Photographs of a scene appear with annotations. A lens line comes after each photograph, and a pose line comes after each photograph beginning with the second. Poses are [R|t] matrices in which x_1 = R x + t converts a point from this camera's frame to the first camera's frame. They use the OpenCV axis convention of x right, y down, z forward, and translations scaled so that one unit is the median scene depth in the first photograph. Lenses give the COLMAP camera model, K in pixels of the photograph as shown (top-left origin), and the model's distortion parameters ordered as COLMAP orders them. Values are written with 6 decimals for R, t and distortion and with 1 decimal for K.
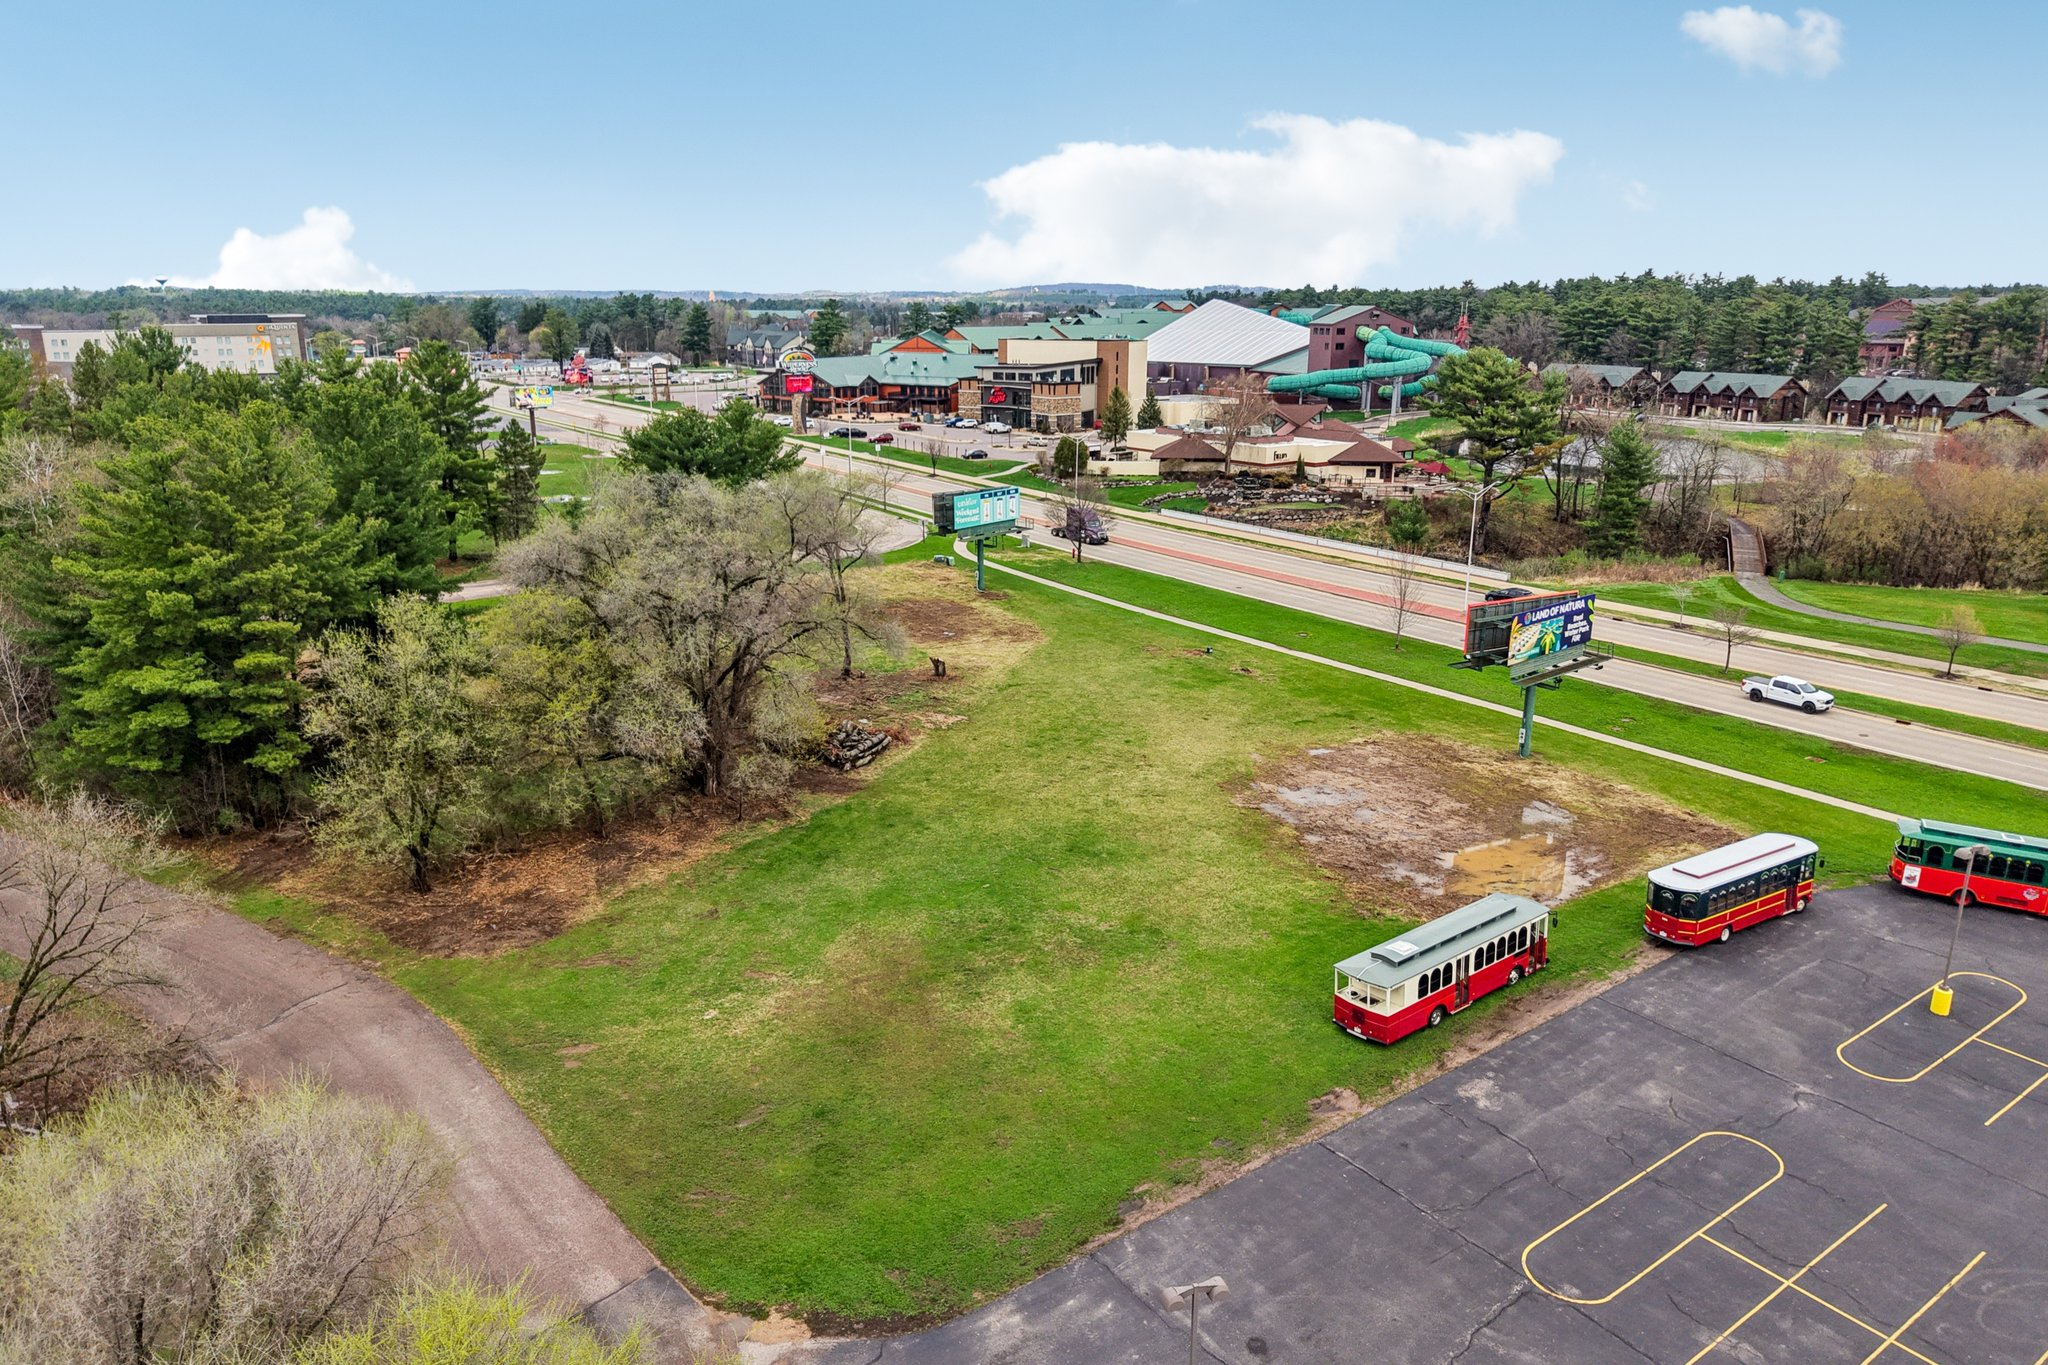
lens RADIAL K [[1390.8, 0, 1029.5], [0, 1390.8, 686.5], [0, 0, 1]] dist [0.004797, -0.000219]
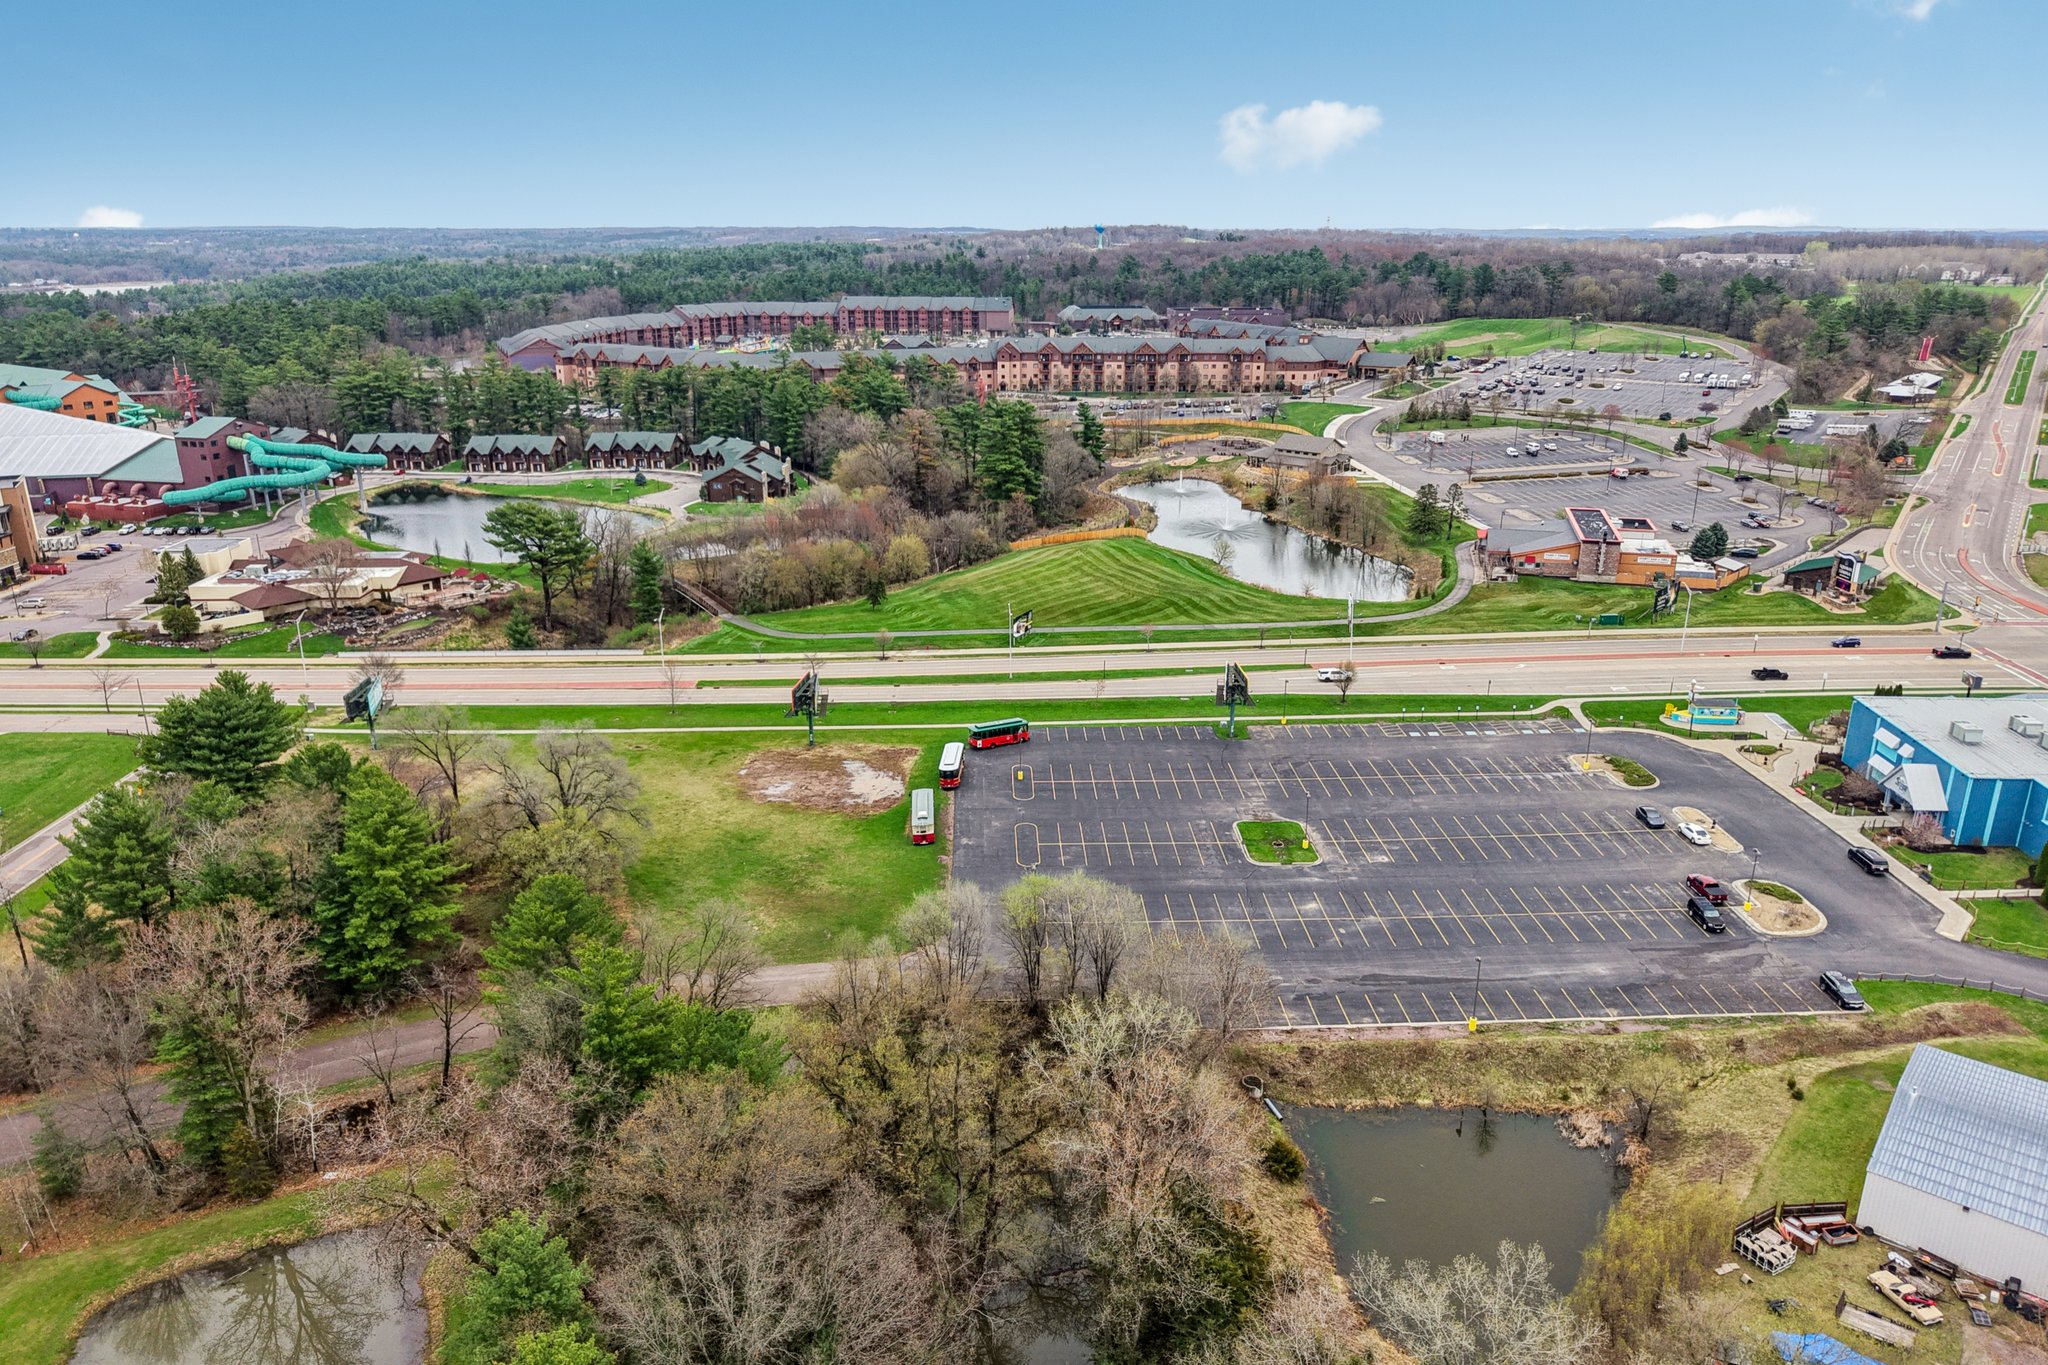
lens RADIAL K [[1355.6, 0, 1024.0], [0, 1355.6, 682.5], [0, 0, 1]] dist [-0.003392, -0.001654]
pose [[0.561007, -0.261121, 0.785549, -1.367033], [0.228441, 0.960933, 0.156276, -0.369074], [-0.795667, 0.091780, 0.598741, -0.734676]]
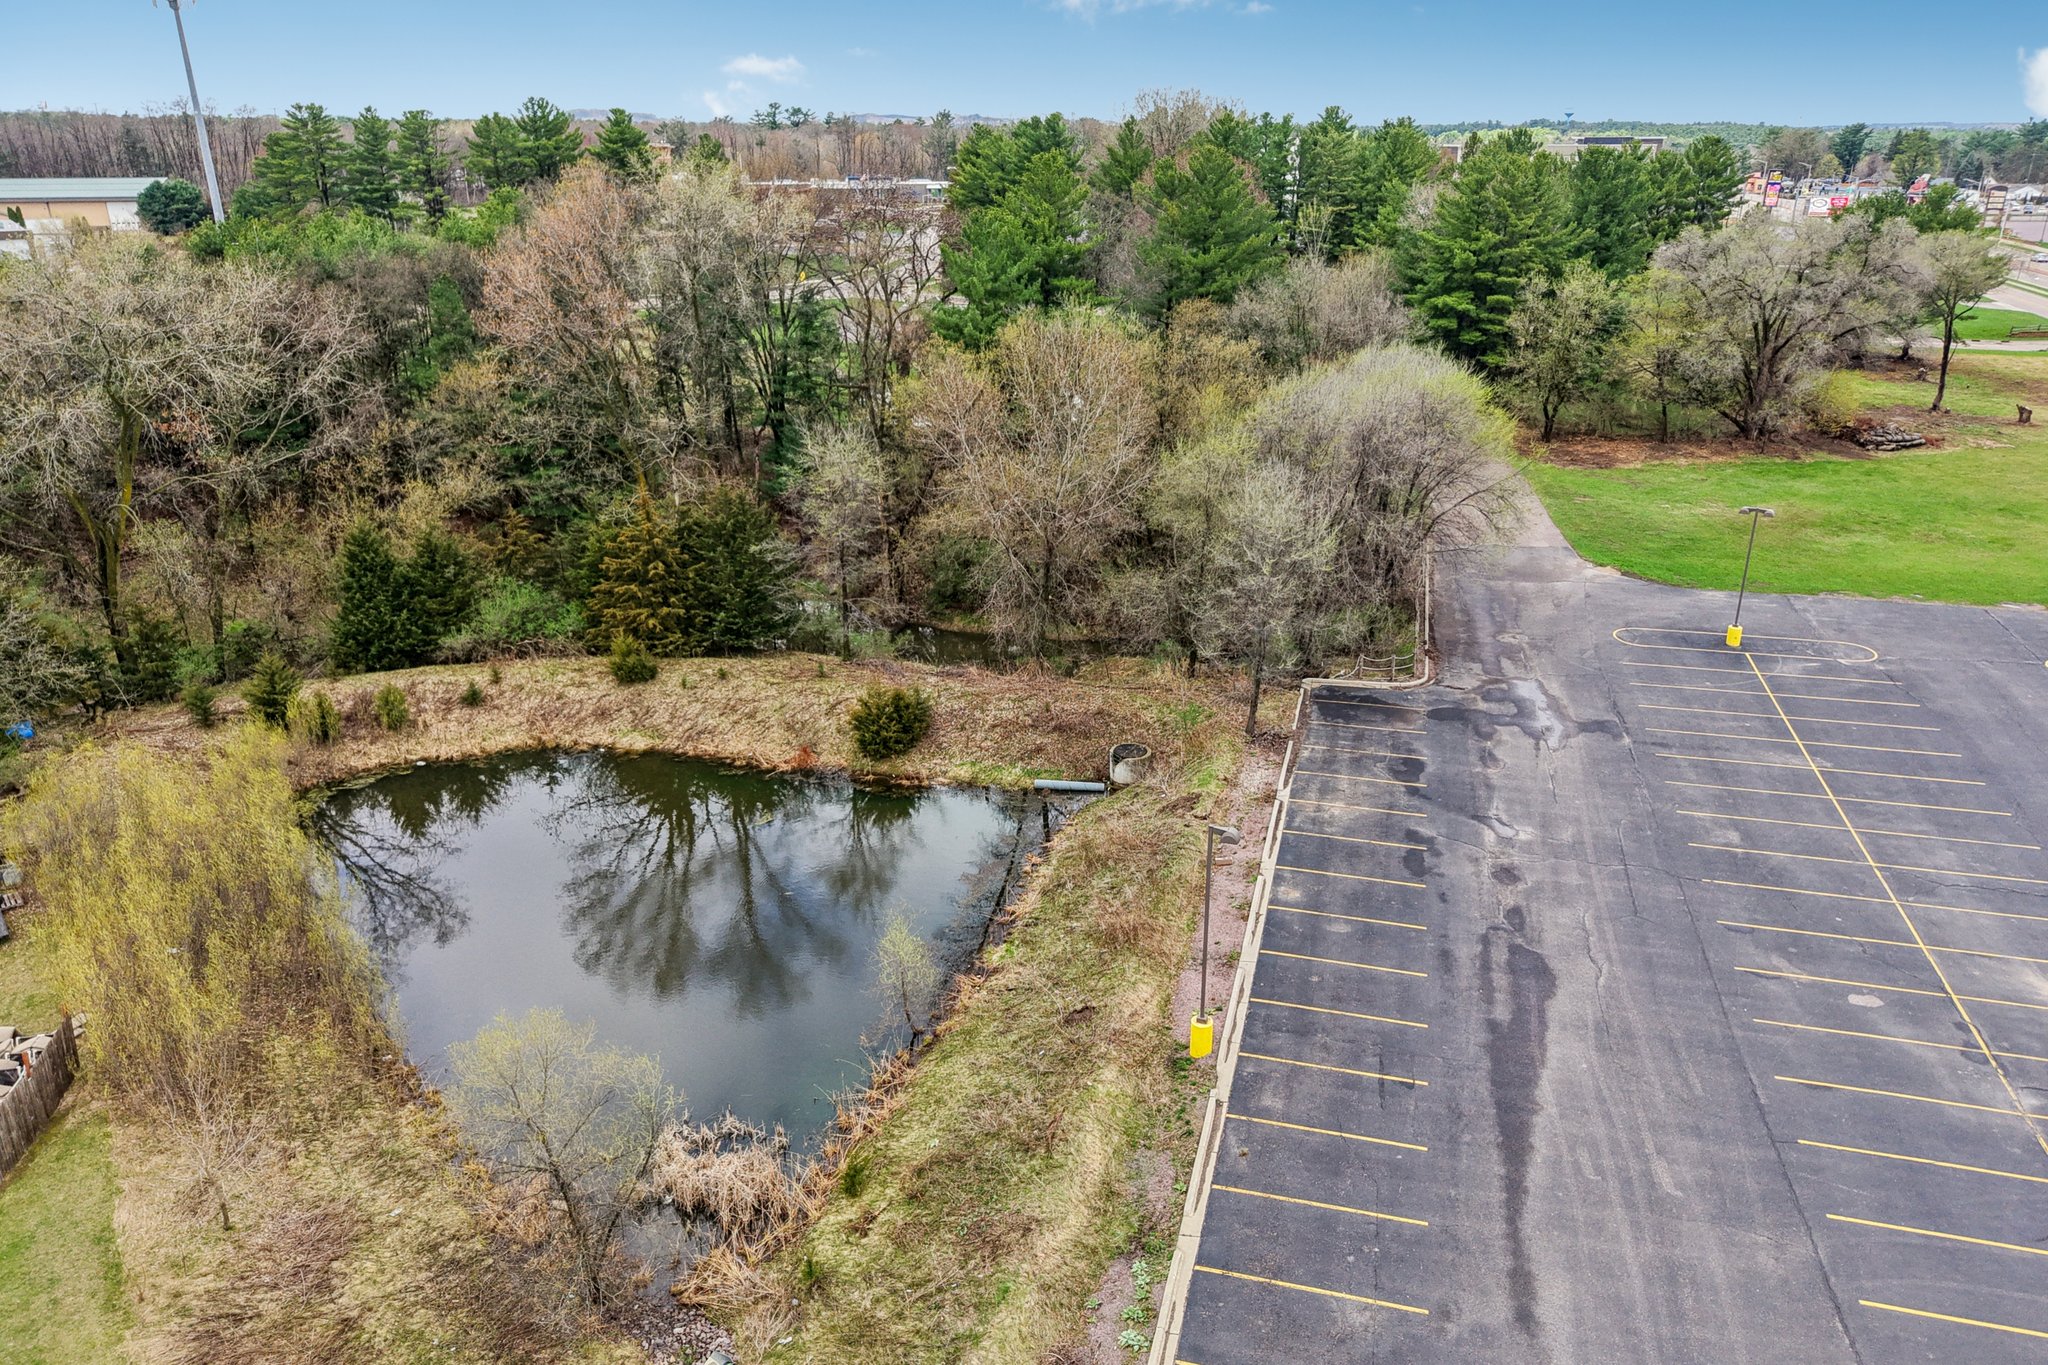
lens RADIAL K [[1390.8, 0, 1029.5], [0, 1390.8, 686.5], [0, 0, 1]] dist [0.004797, -0.000219]
pose [[0.631931, 0.286290, -0.720209, 0.426482], [-0.209137, 0.957791, 0.197228, 0.202555], [0.746274, 0.025988, 0.665132, -0.535741]]
